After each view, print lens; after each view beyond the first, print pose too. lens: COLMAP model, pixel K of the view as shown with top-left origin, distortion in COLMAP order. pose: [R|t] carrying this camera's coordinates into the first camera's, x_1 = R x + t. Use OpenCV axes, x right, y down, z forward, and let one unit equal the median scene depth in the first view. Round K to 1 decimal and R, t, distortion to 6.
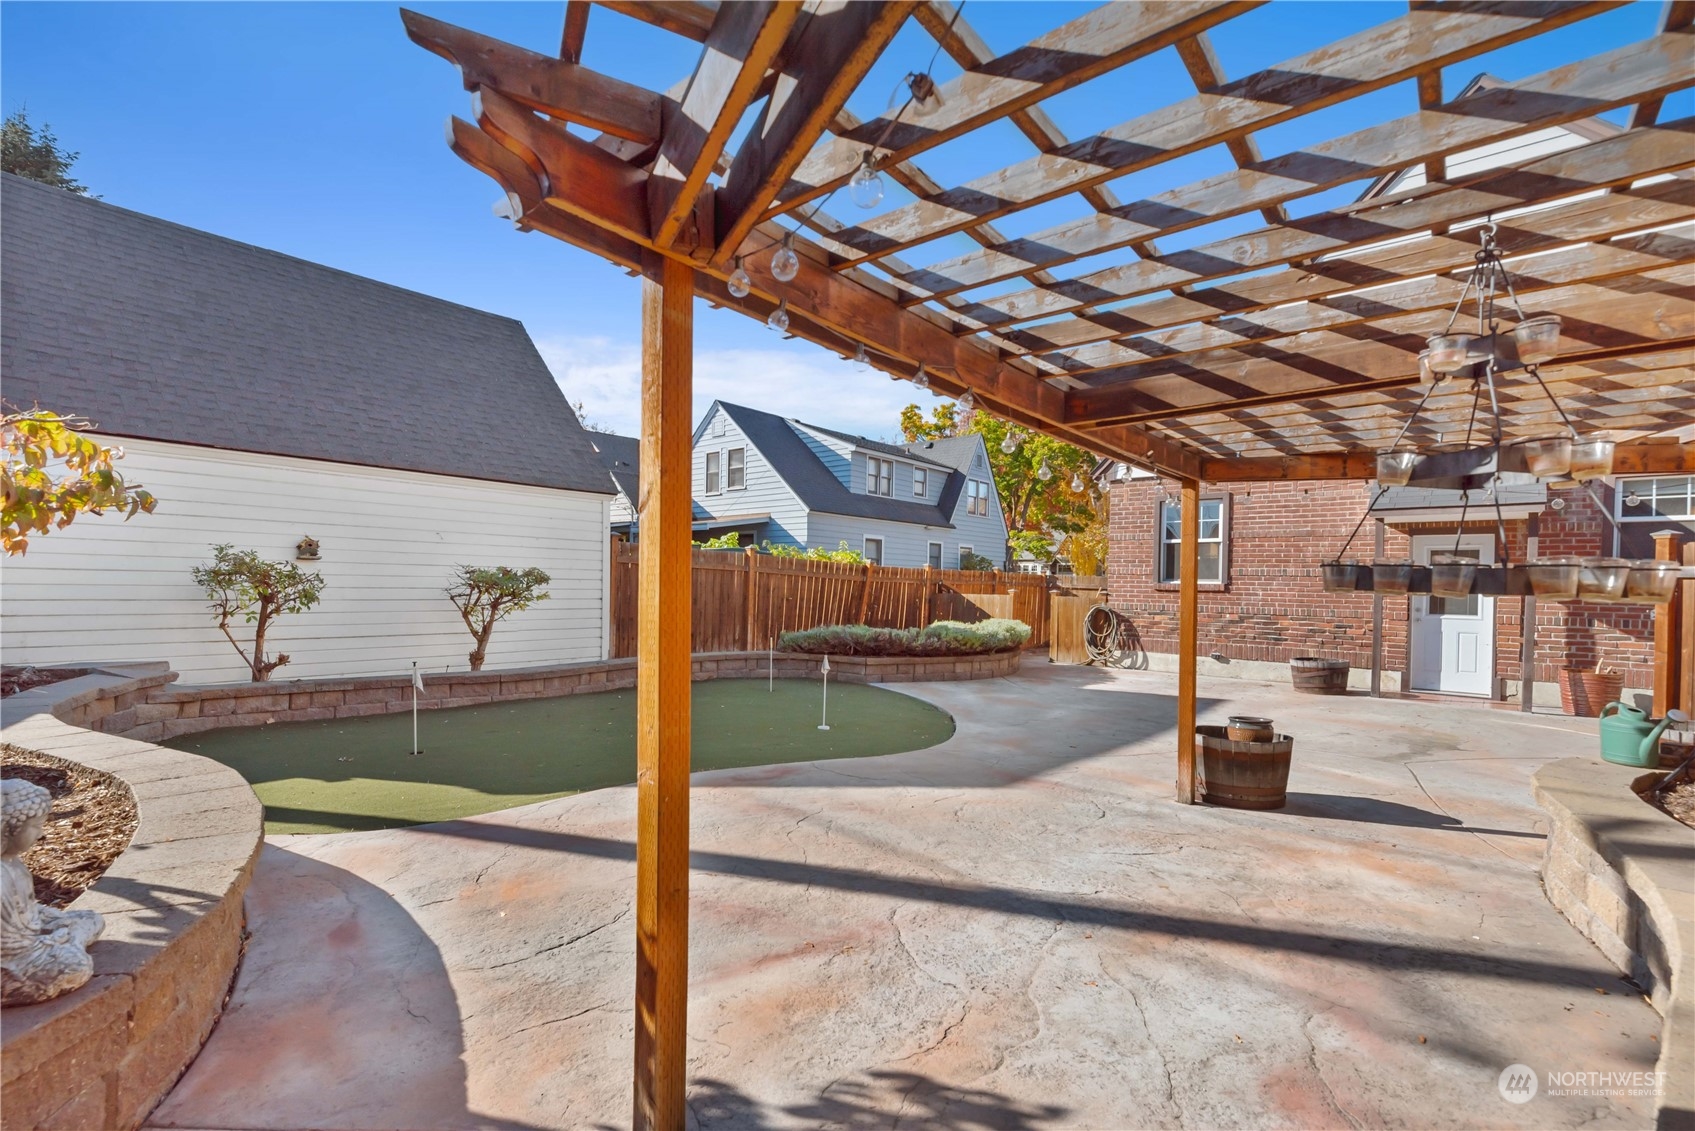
lens RADIAL K [[747.2, 0, 850.3], [0, 747.2, 575.8], [0, 0, 1]] dist [0.001241, -0.000580]
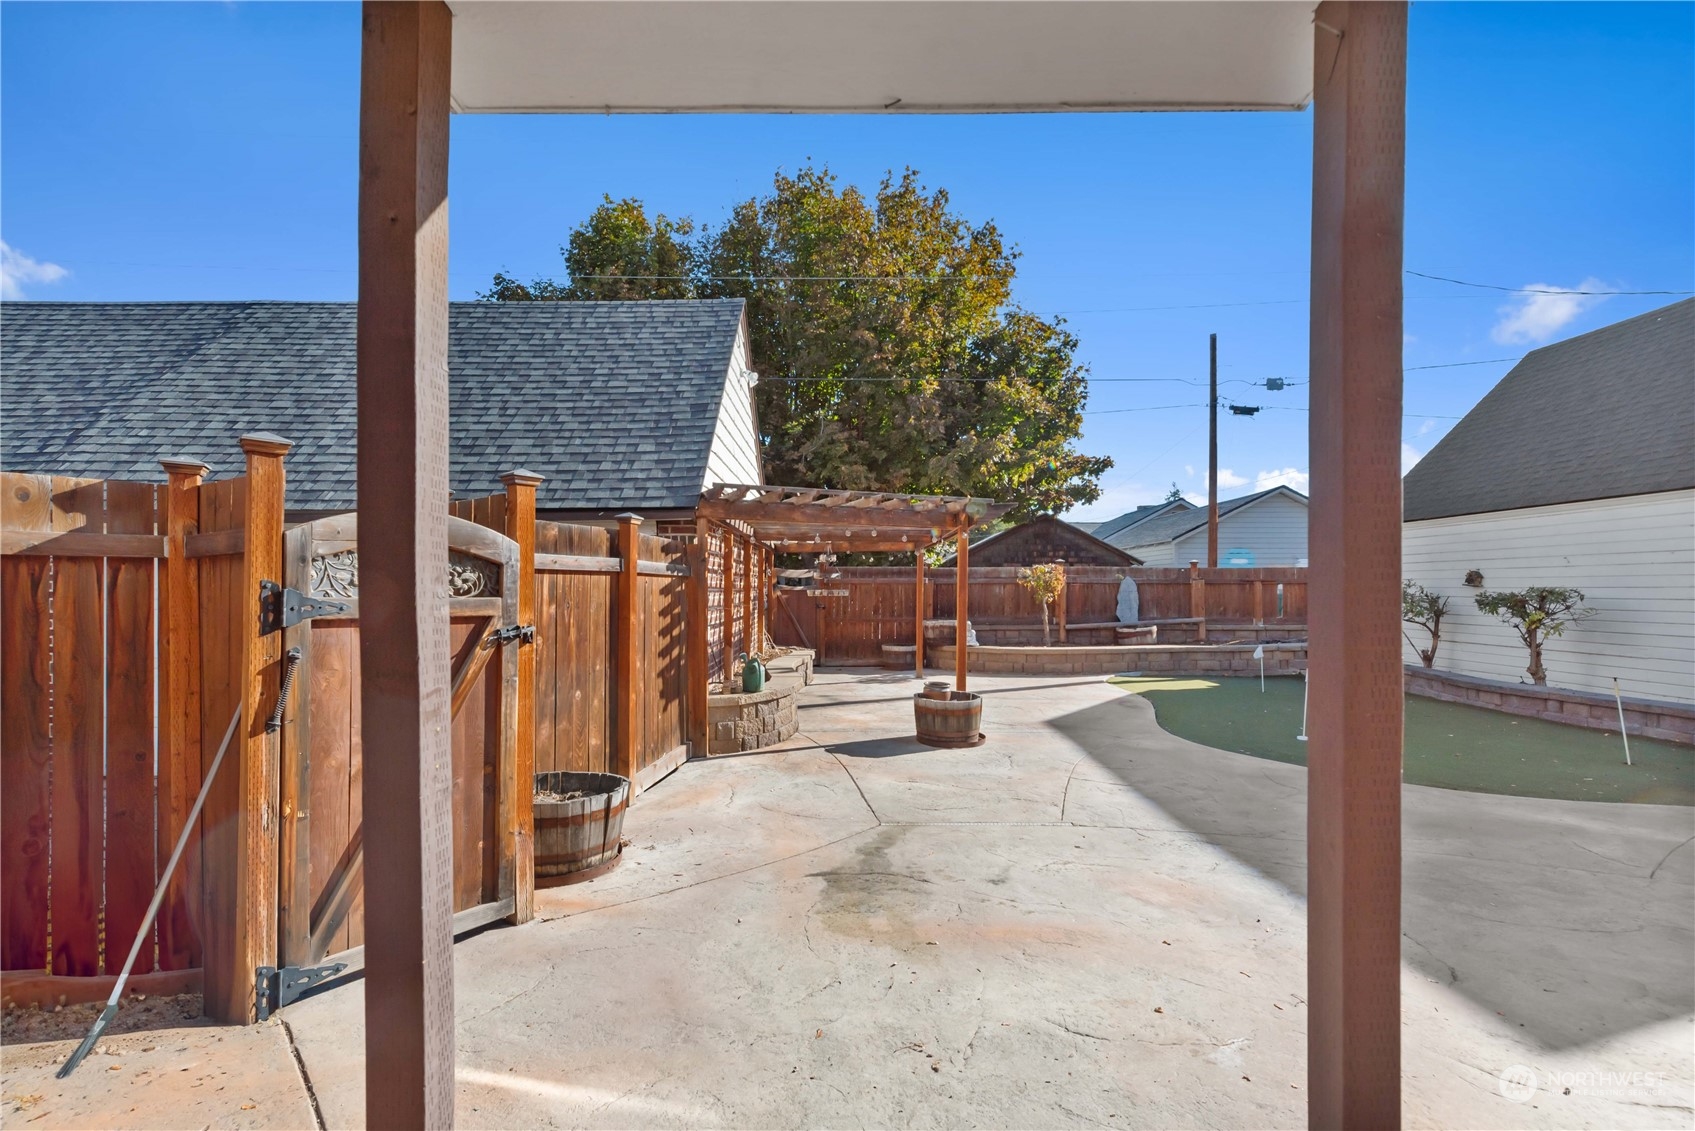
lens RADIAL K [[747.2, 0, 834.3], [0, 747.2, 591.3], [0, 0, 1]] dist [0.001241, -0.000580]
pose [[-0.770899, -0.019921, -0.636646, 0.937166], [-0.008433, 0.999742, -0.021071, 0.023174], [0.636902, -0.010874, -0.770868, 1.156307]]
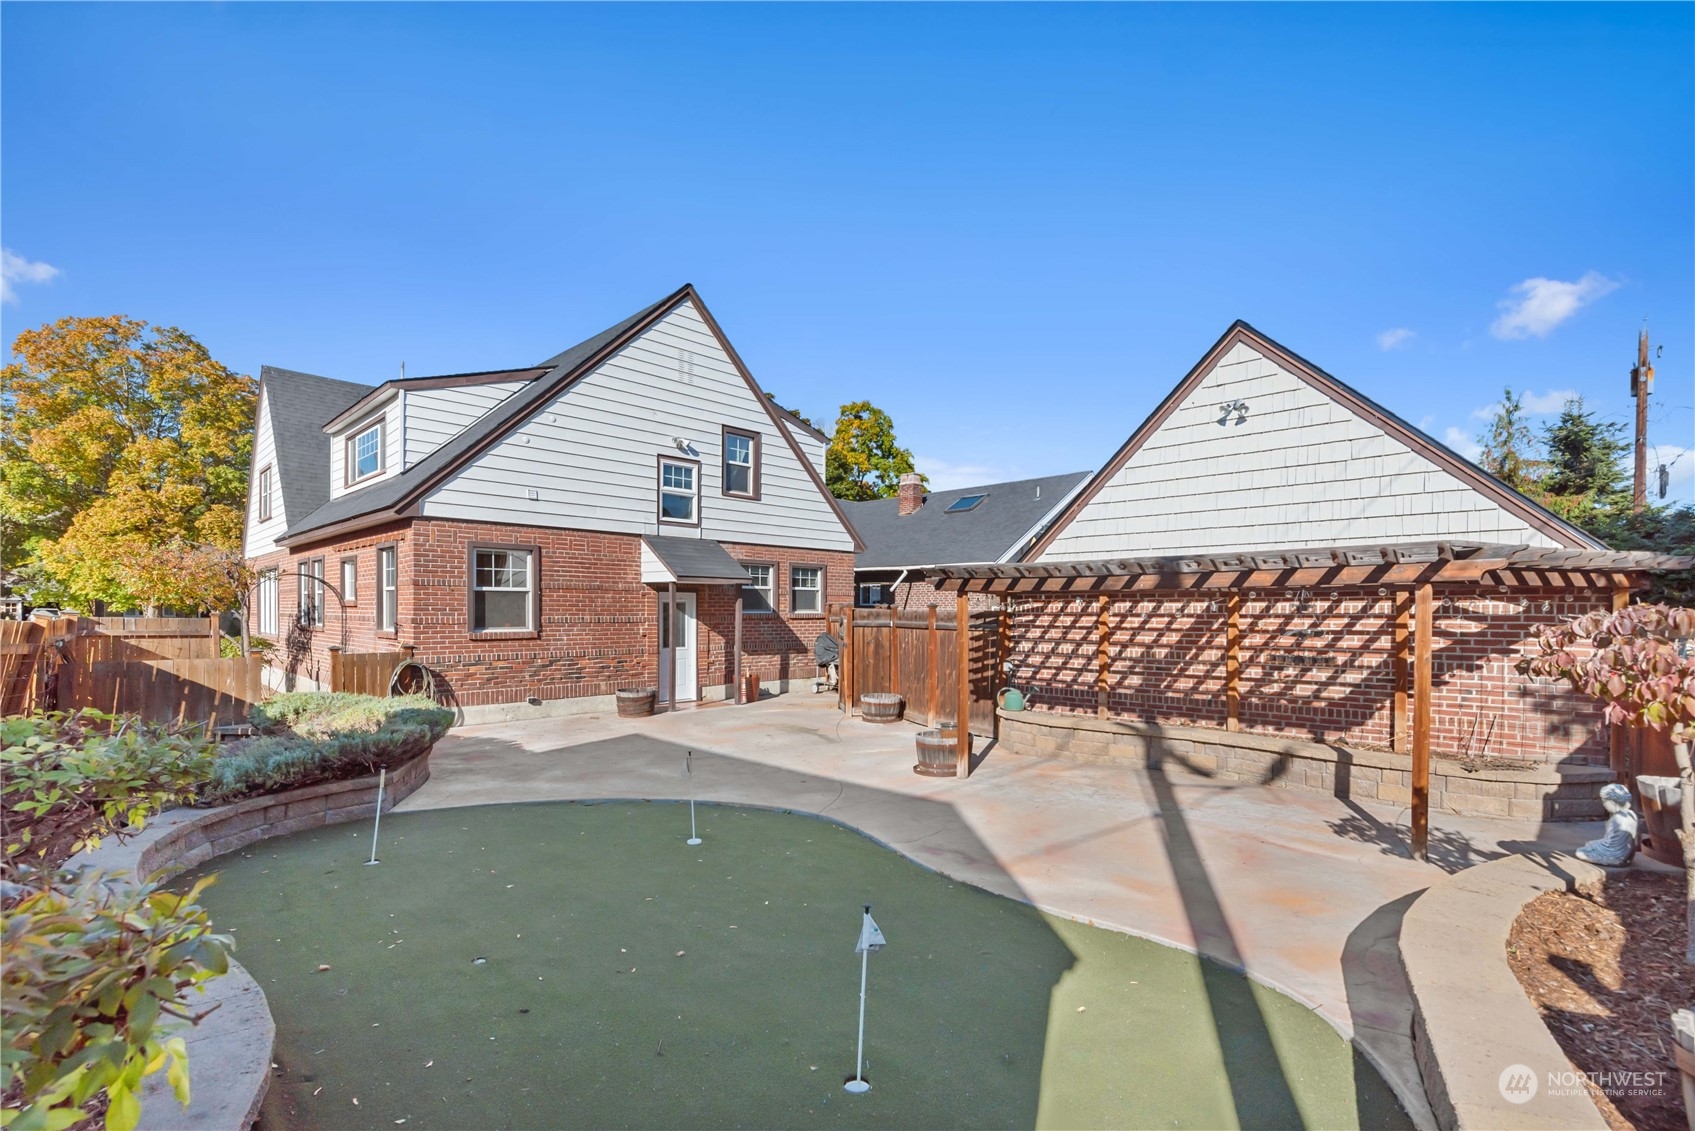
lens RADIAL K [[747.2, 0, 852.1], [0, 747.2, 612.0], [0, 0, 1]] dist [0.001241, -0.000580]
pose [[0.071689, -0.022911, 0.997164, -0.717849], [-0.014550, 0.999606, 0.024013, -0.066023], [-0.997321, -0.016230, 0.071328, 0.641418]]
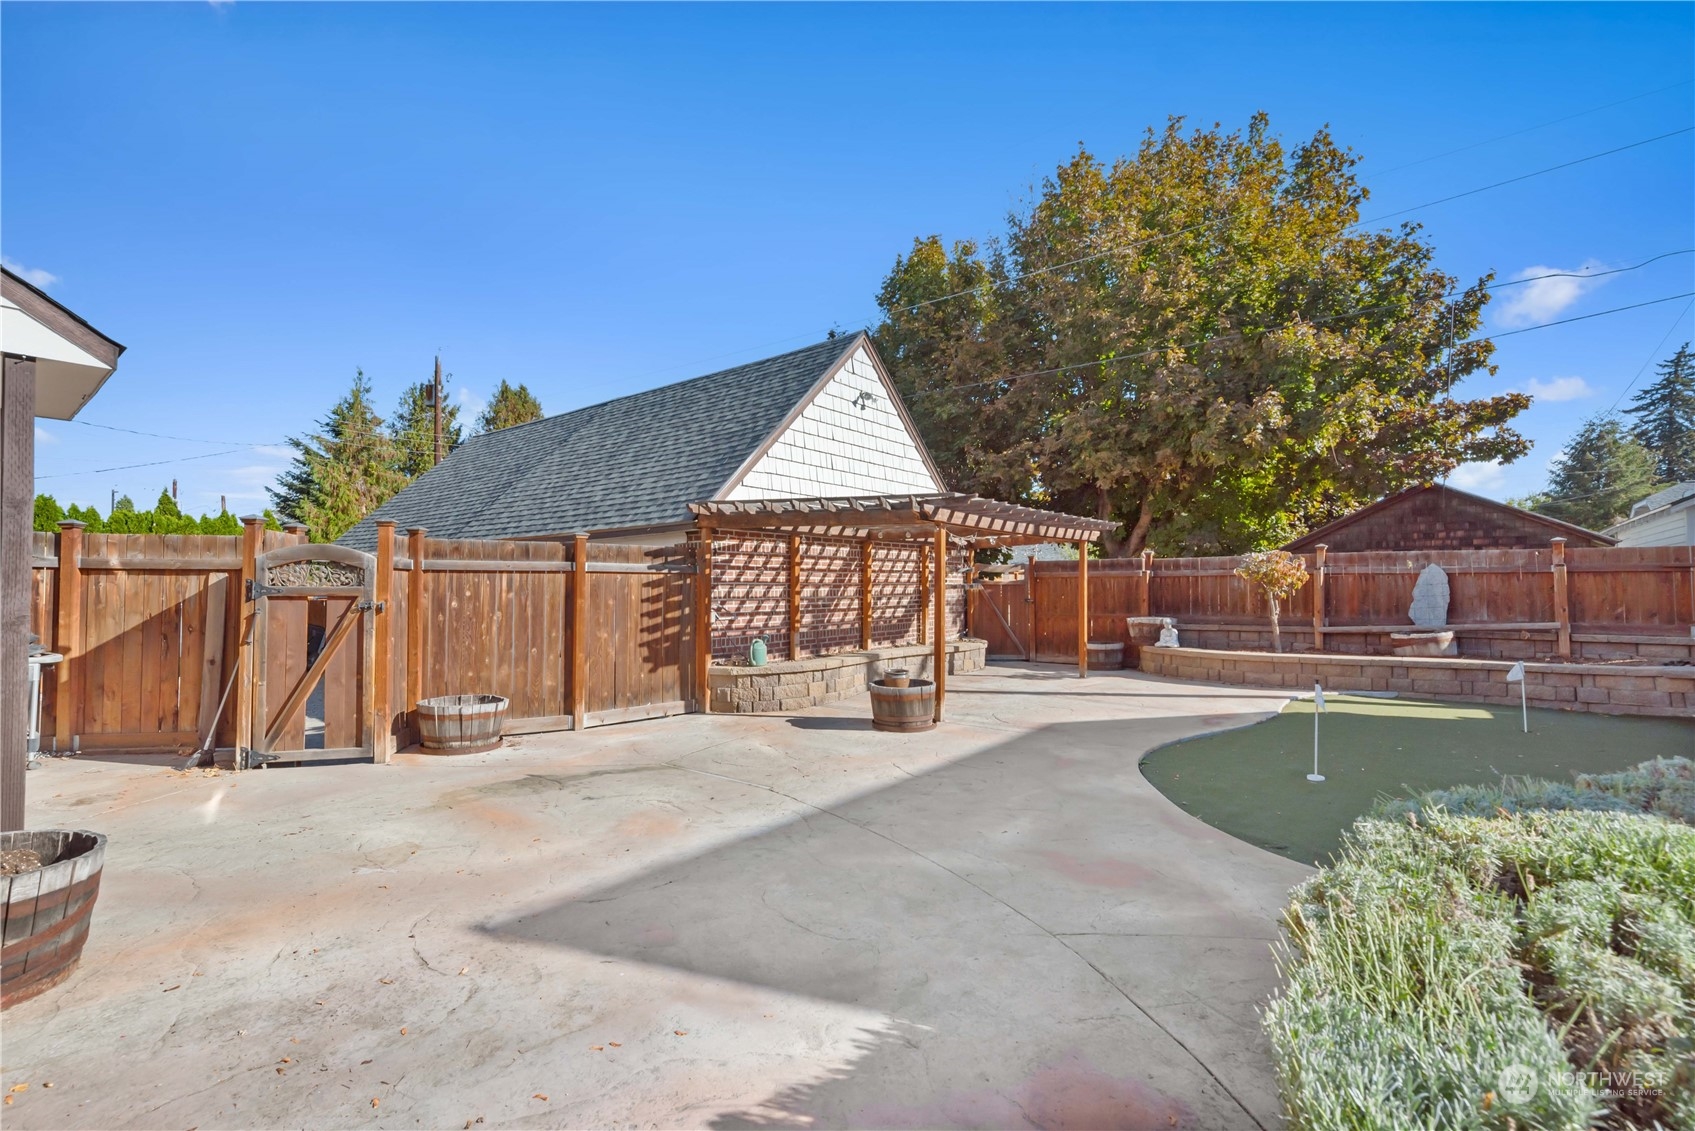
lens RADIAL K [[747.2, 0, 835.5], [0, 747.2, 568.5], [0, 0, 1]] dist [0.001241, -0.000580]
pose [[-0.999669, -0.019251, -0.017086, 0.396790], [-0.018600, 0.999125, -0.037460, 0.020775], [0.017793, -0.037129, -0.999152, 1.478541]]
